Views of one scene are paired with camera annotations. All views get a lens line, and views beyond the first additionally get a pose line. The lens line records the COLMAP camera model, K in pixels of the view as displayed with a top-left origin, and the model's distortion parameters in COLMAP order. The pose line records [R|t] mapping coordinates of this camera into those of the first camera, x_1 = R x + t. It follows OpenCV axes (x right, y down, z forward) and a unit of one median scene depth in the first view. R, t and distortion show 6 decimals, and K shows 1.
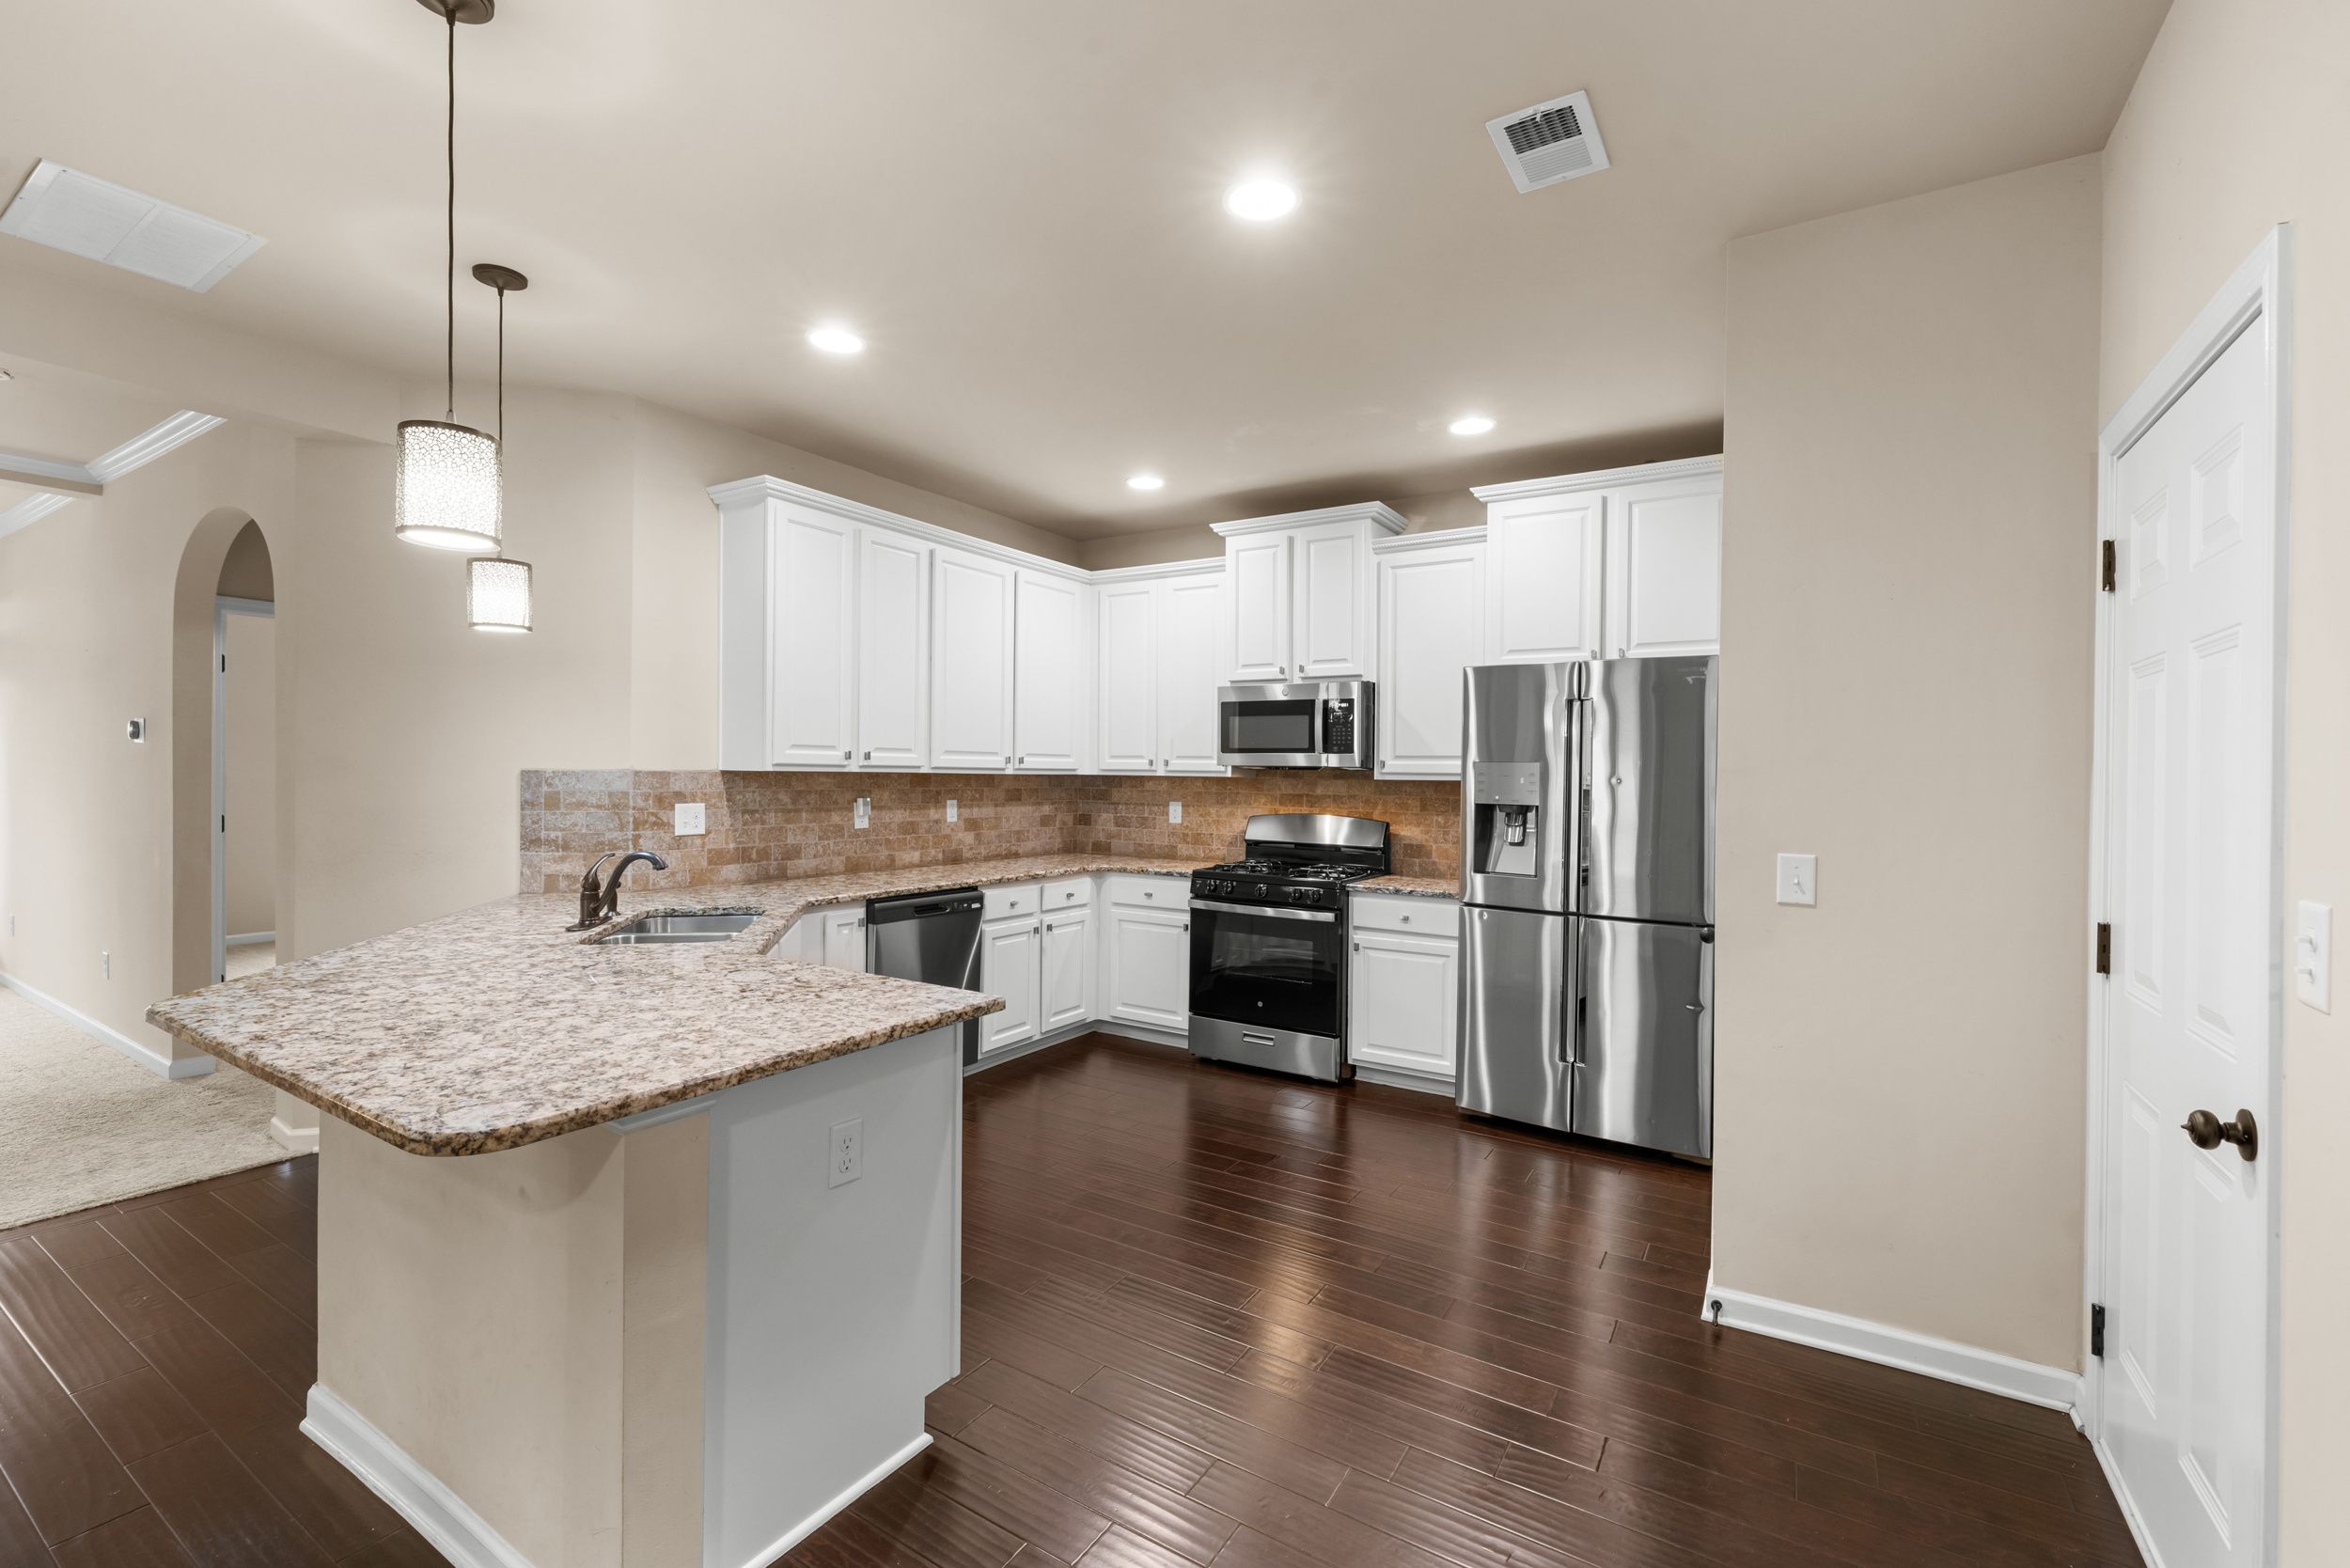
lens RADIAL K [[1016.1, 0, 1122.4], [0, 1016.1, 794.8], [0, 0, 1]] dist [0.009104, 0.000233]
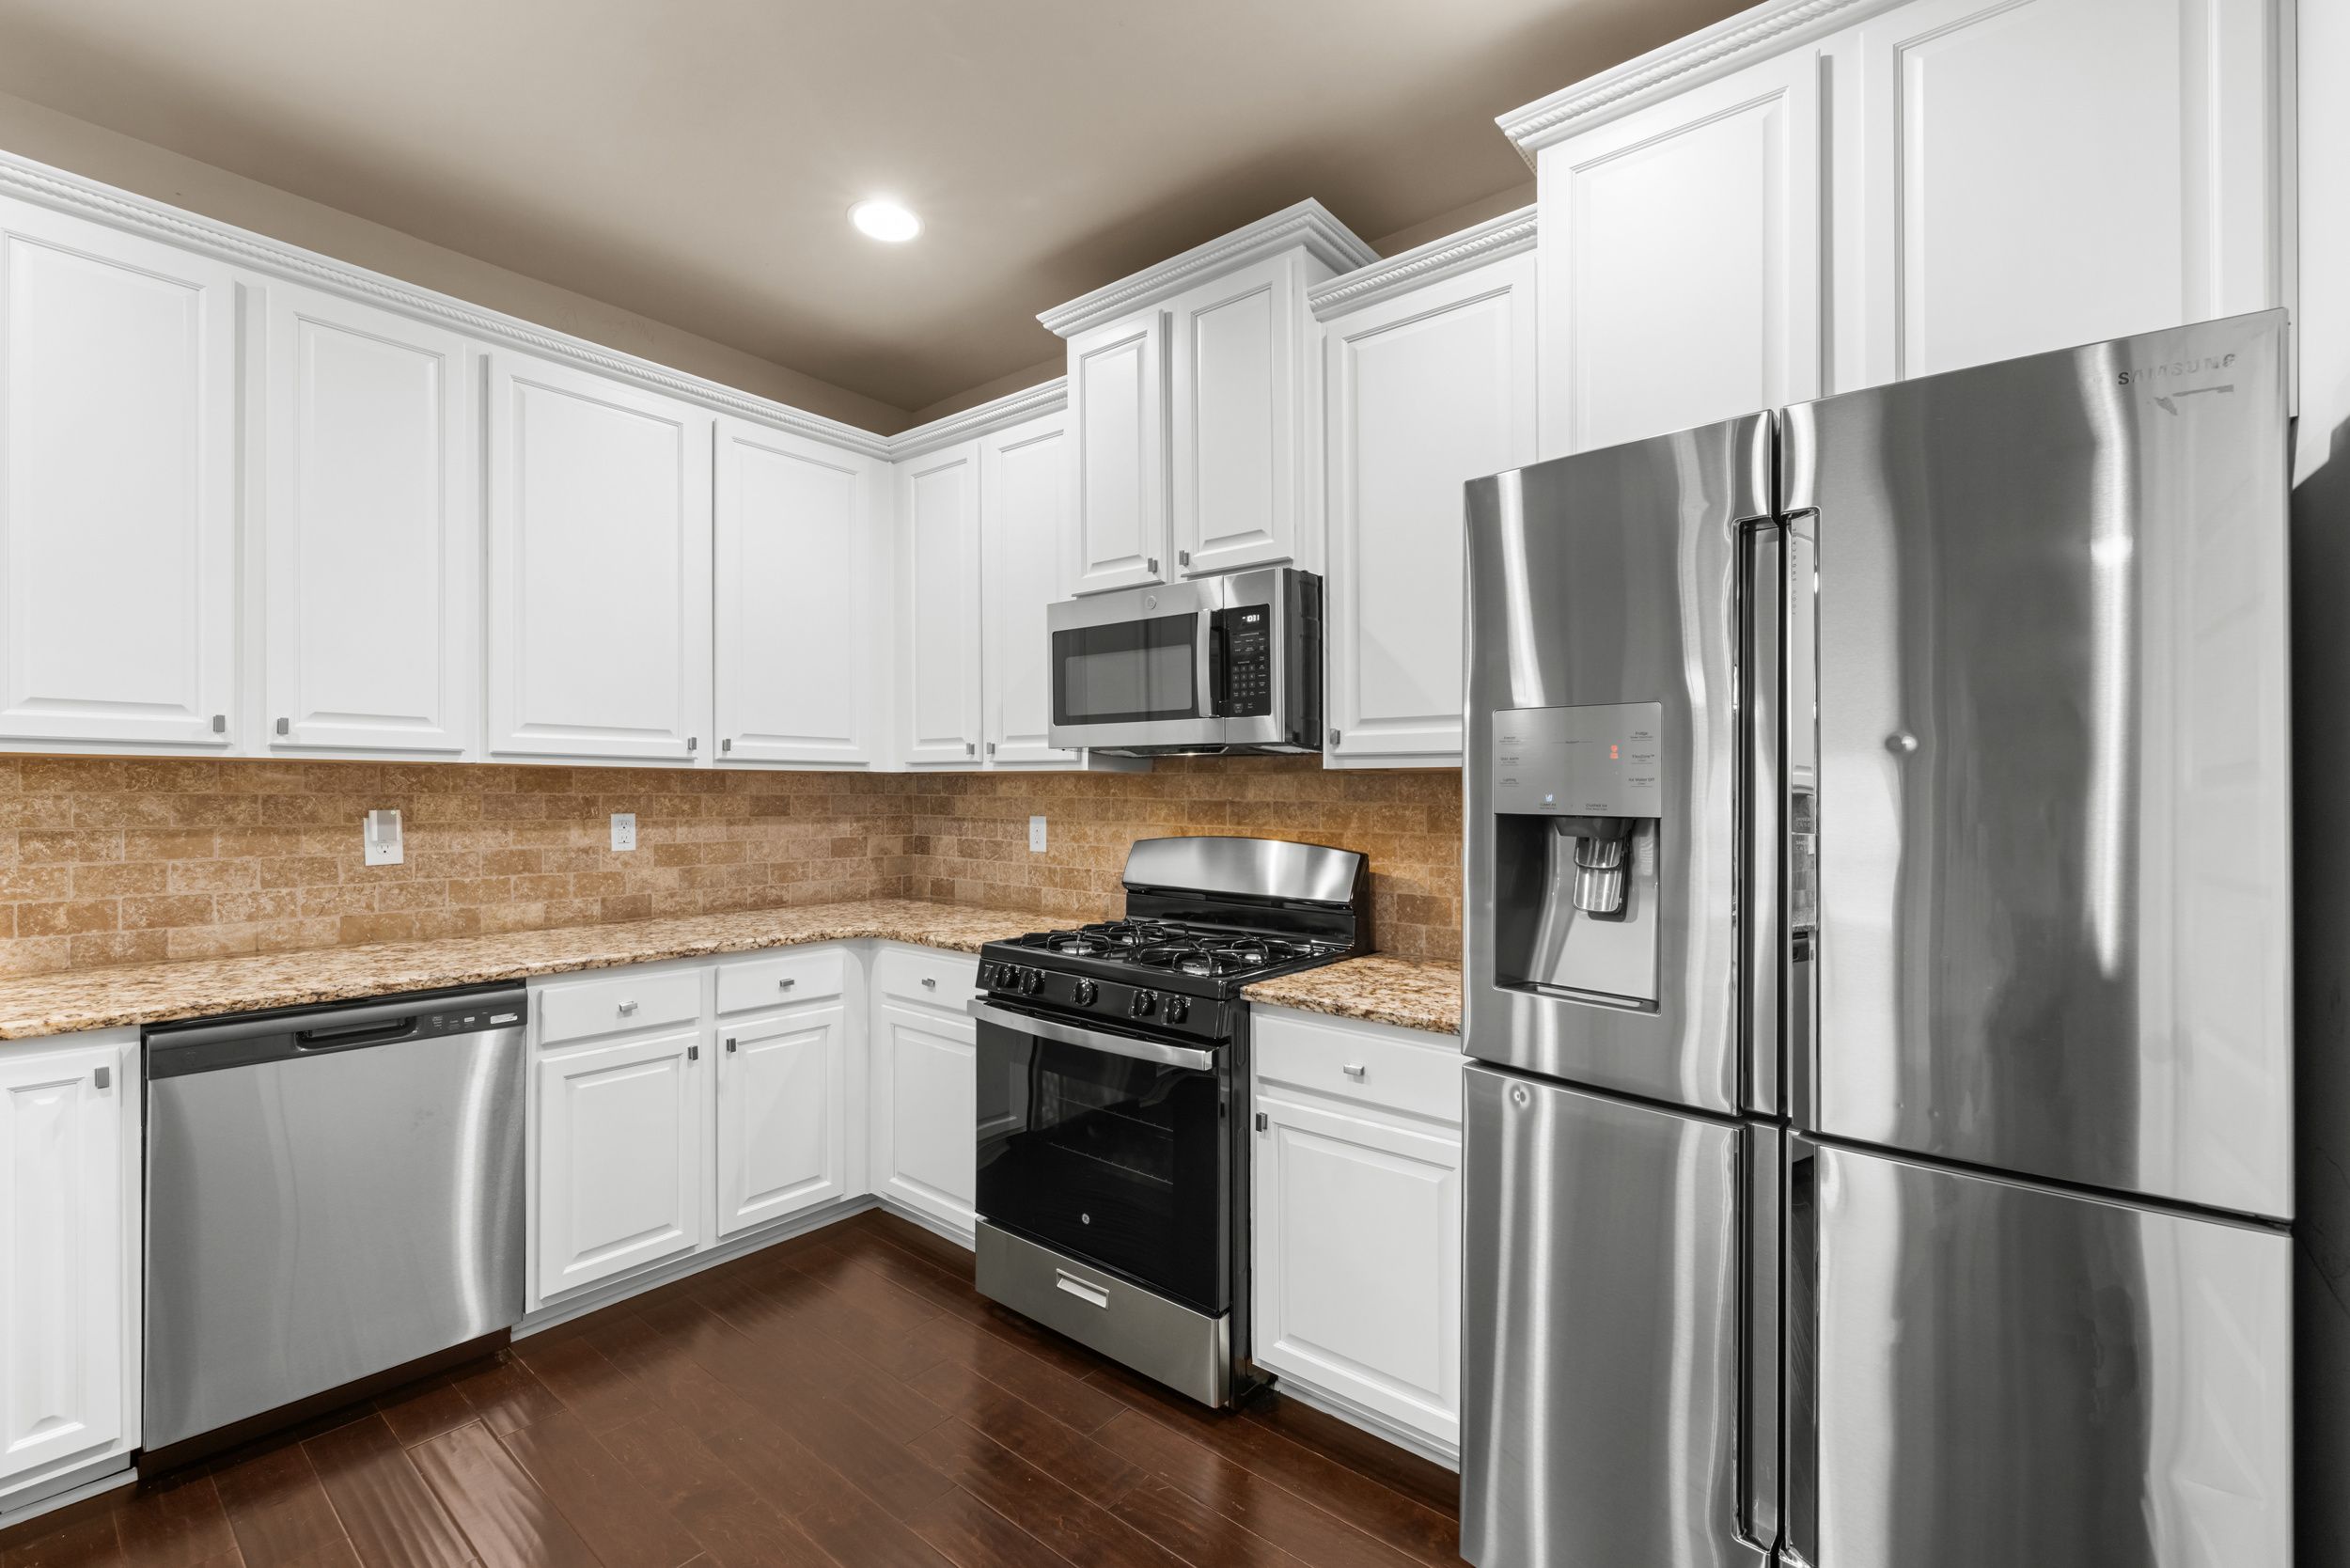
lens RADIAL K [[1016.1, 0, 1115.6], [0, 1016.1, 788.9], [0, 0, 1]] dist [0.009104, 0.000233]
pose [[0.992895, -0.006527, -0.118815, 0.207959], [0.003588, 0.999683, -0.024928, 0.007128], [0.118941, 0.024324, 0.992603, 0.493577]]
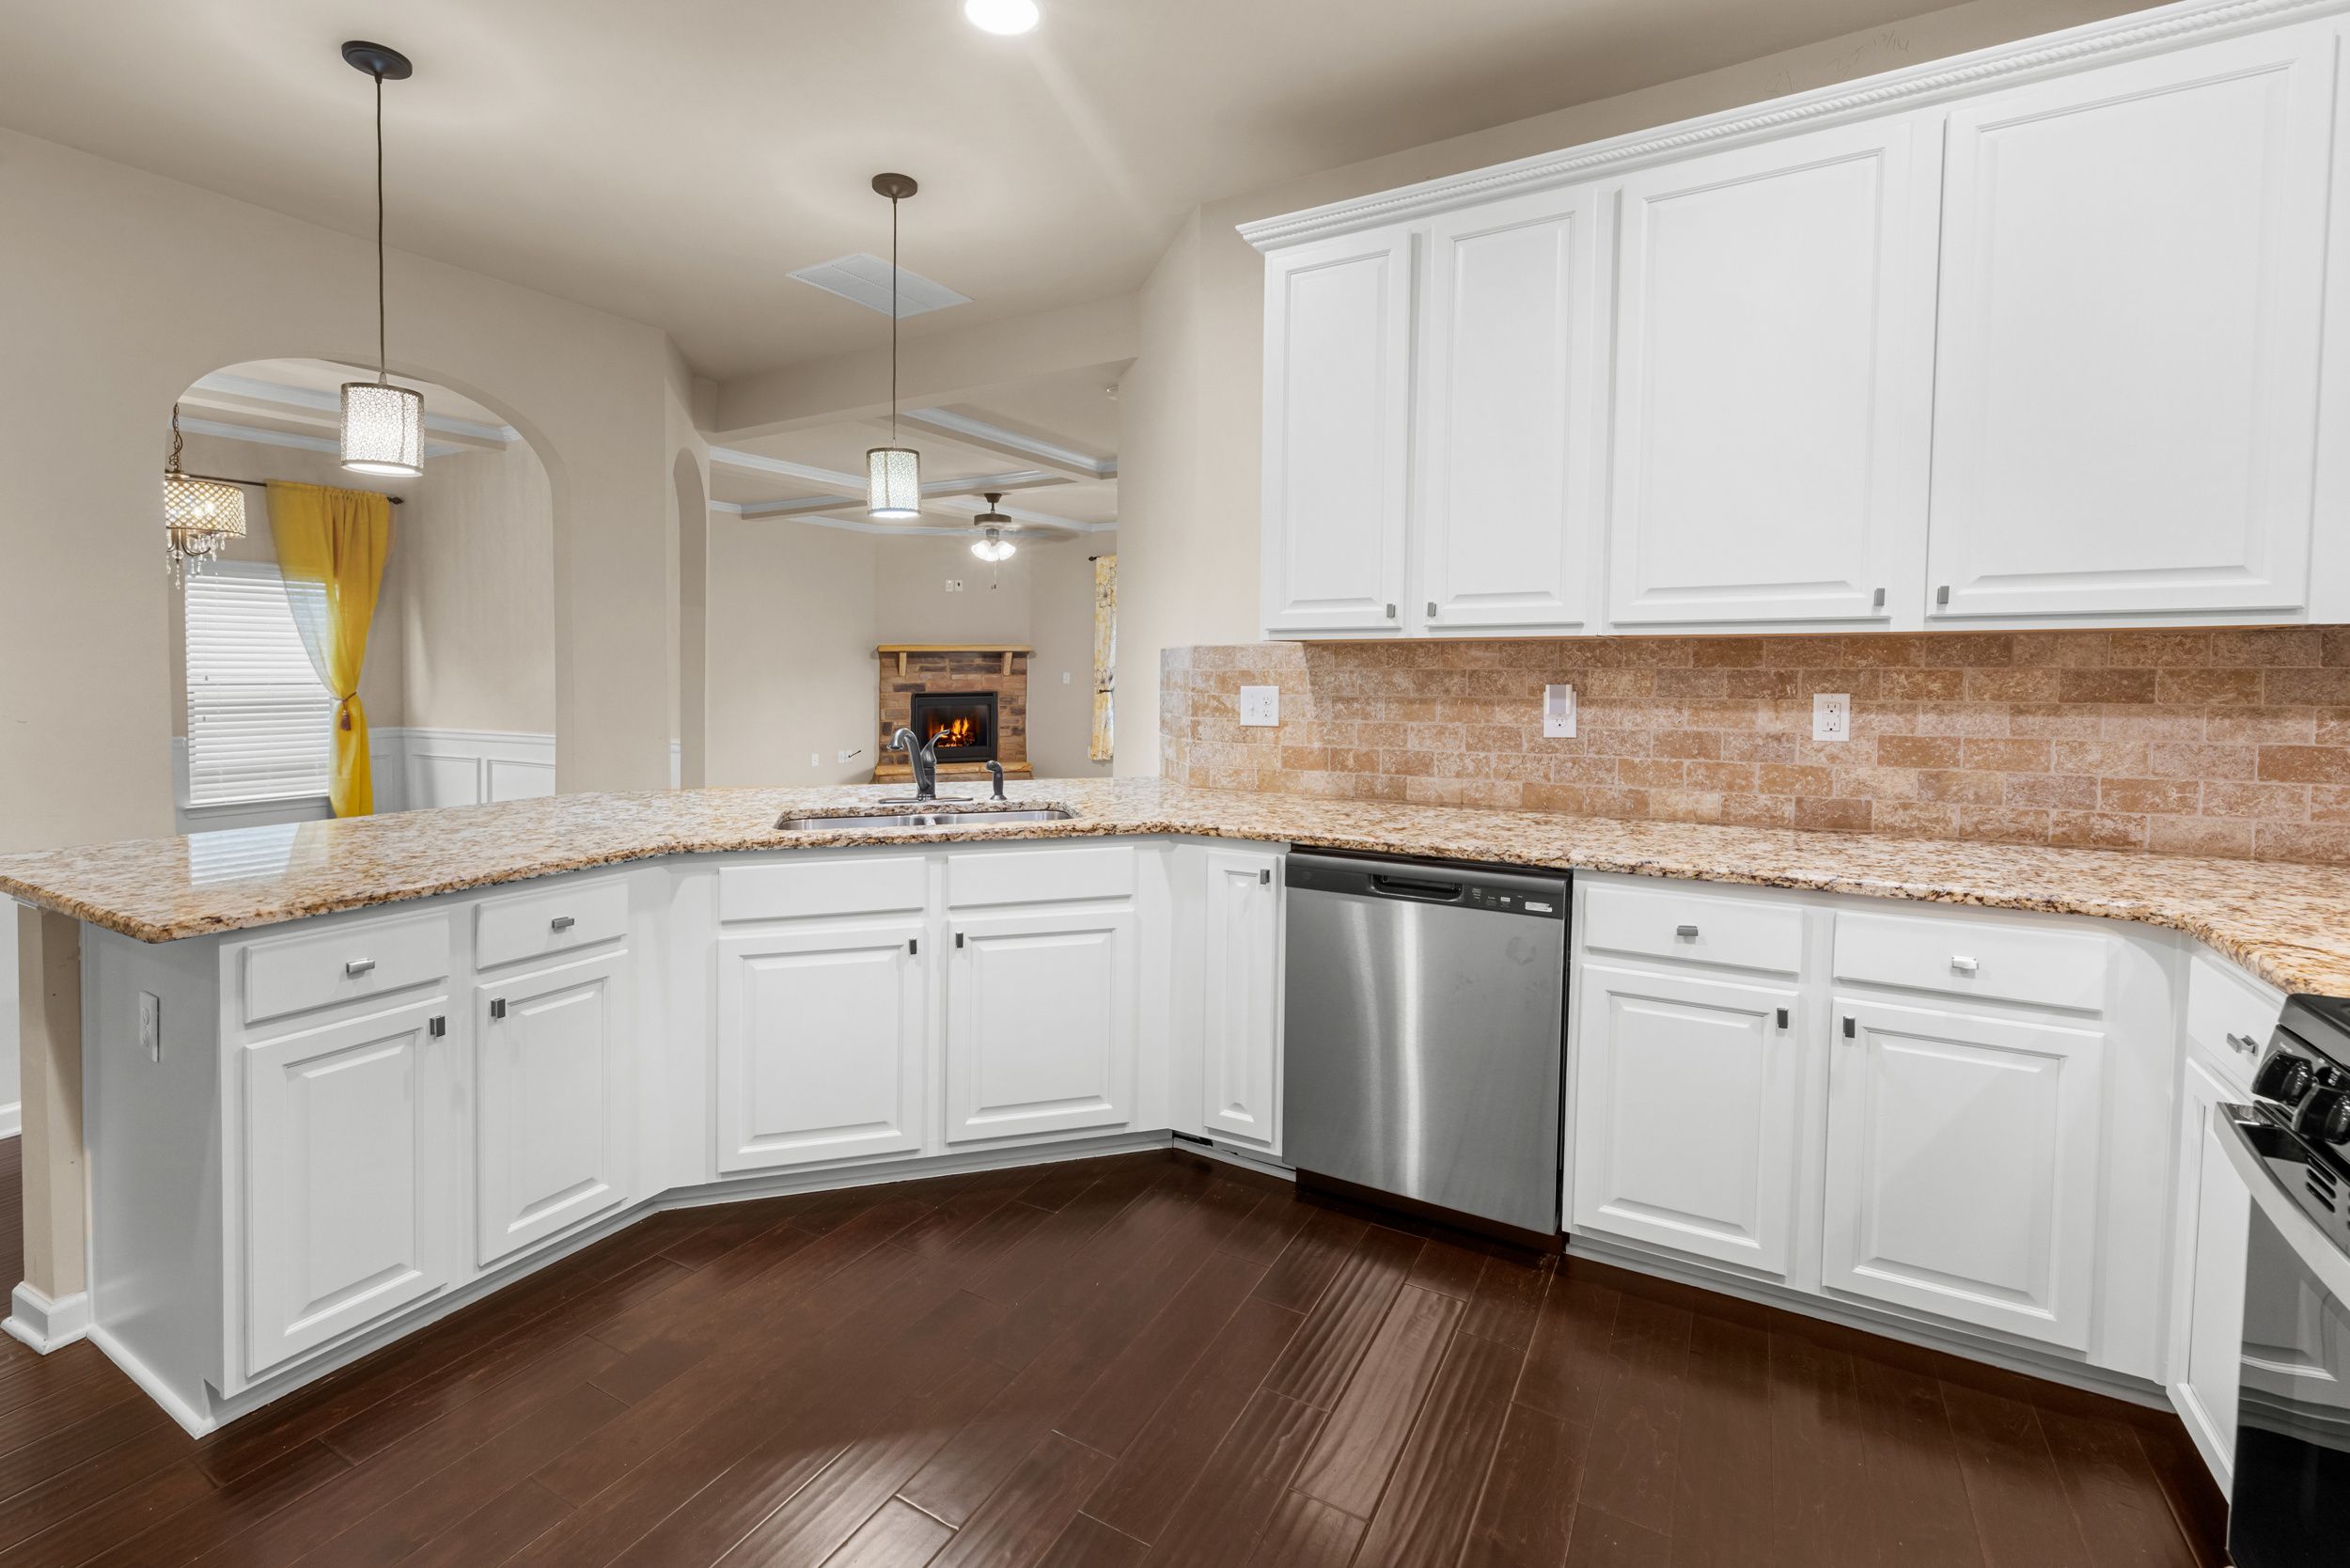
lens RADIAL K [[1016.1, 0, 1195.1], [0, 1016.1, 704.7], [0, 0, 1]] dist [0.009104, 0.000233]
pose [[0.098845, 0.025007, -0.994789, 0.294127], [-0.017823, 0.999568, 0.023357, 0.004923], [0.994943, 0.015422, 0.099248, 0.739411]]
